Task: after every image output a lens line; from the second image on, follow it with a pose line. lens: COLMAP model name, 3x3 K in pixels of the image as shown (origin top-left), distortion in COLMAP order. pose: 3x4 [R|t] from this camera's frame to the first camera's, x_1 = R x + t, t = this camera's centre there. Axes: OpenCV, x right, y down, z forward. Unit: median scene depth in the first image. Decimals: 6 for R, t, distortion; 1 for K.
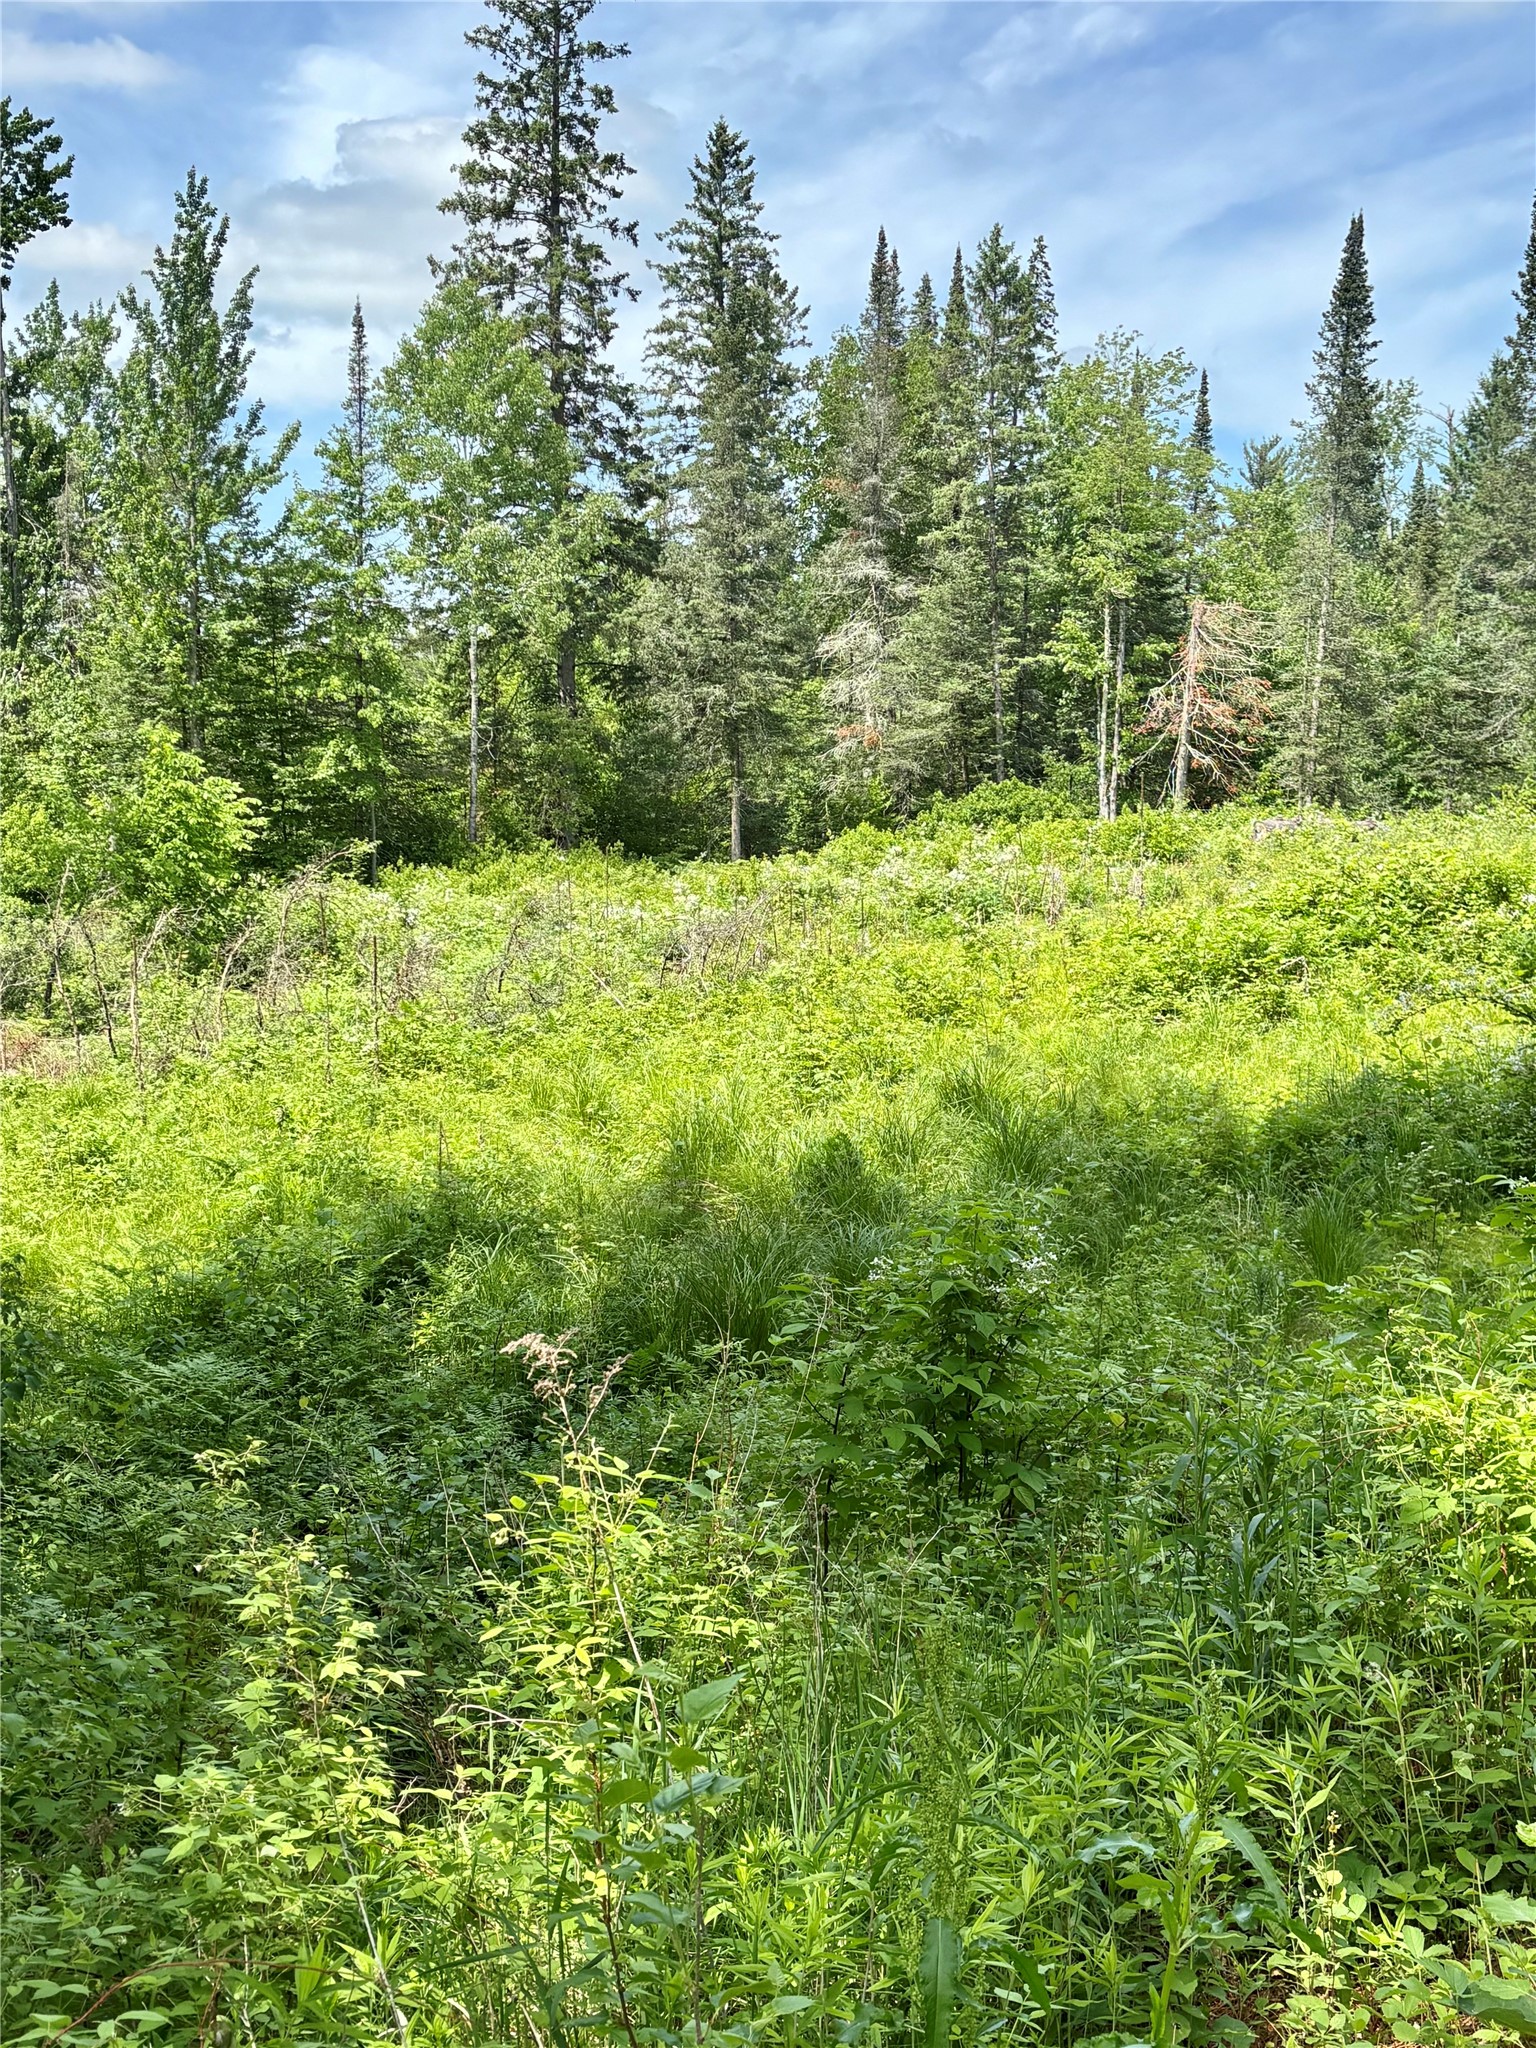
lens RADIAL K [[2374.5, 0, 768.0], [0, 2374.5, 1024.0], [0, 0, 1]] dist [0.081027, -0.449216]
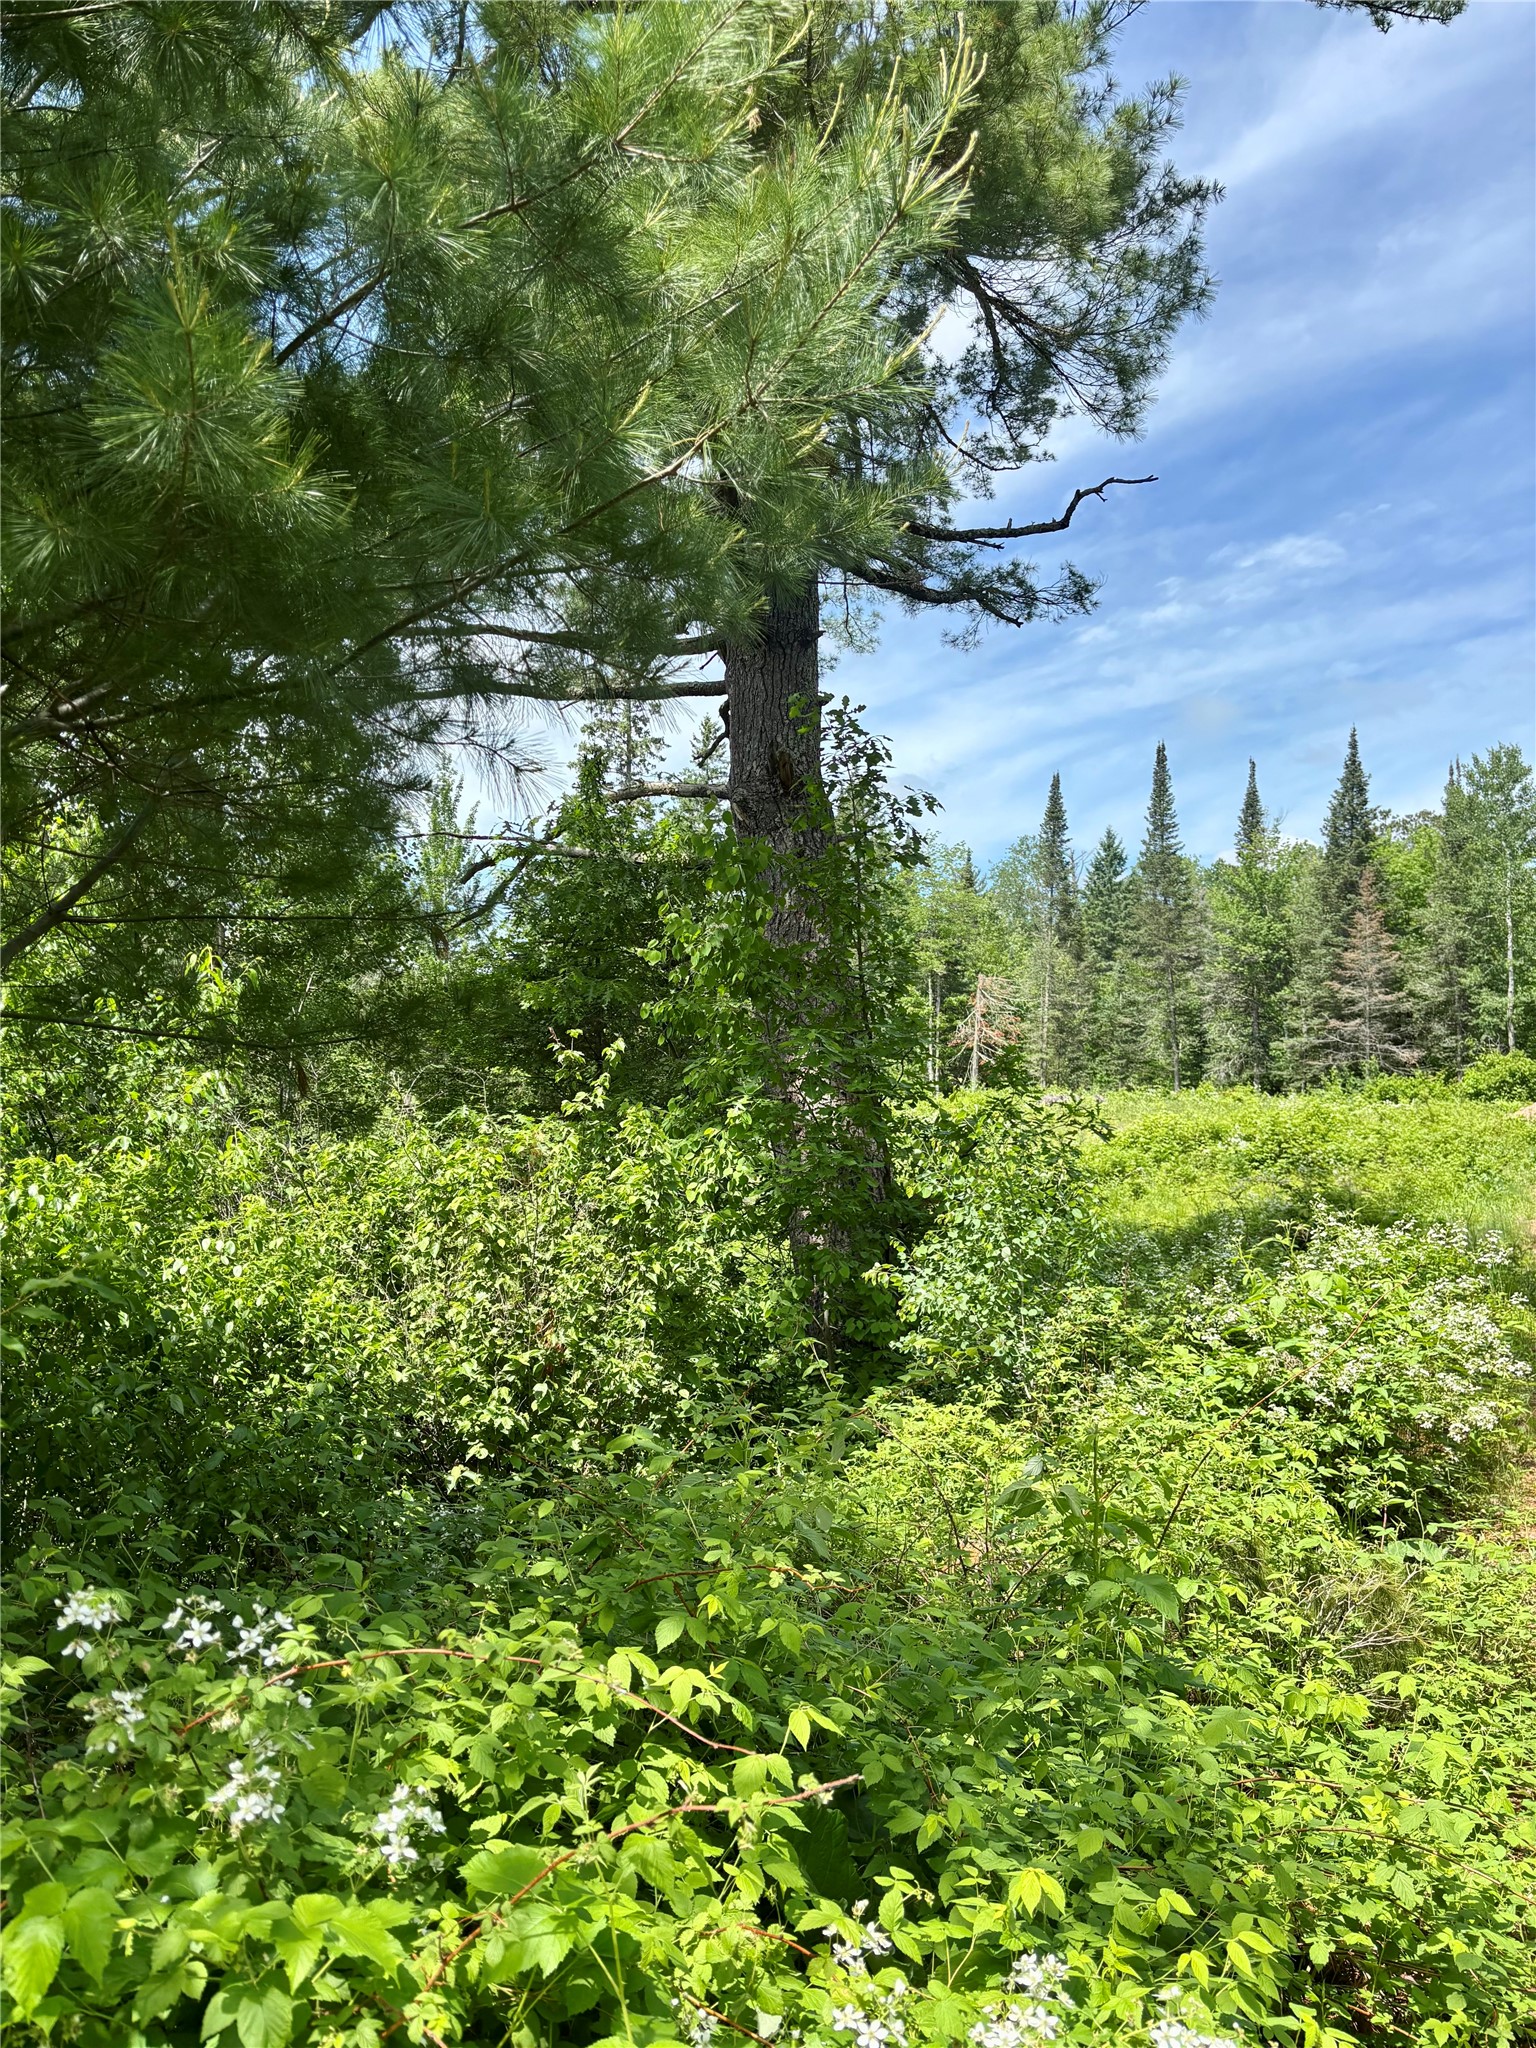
lens RADIAL K [[1560.0, 0, 768.0], [0, 1560.0, 1024.0], [0, 0, 1]] dist [-0.036393, -0.000034]
pose [[0.993651, -0.011951, 0.111869, -0.119852], [0.025419, 0.992478, -0.119754, 0.001609], [-0.109596, 0.121837, 0.986481, -0.174411]]
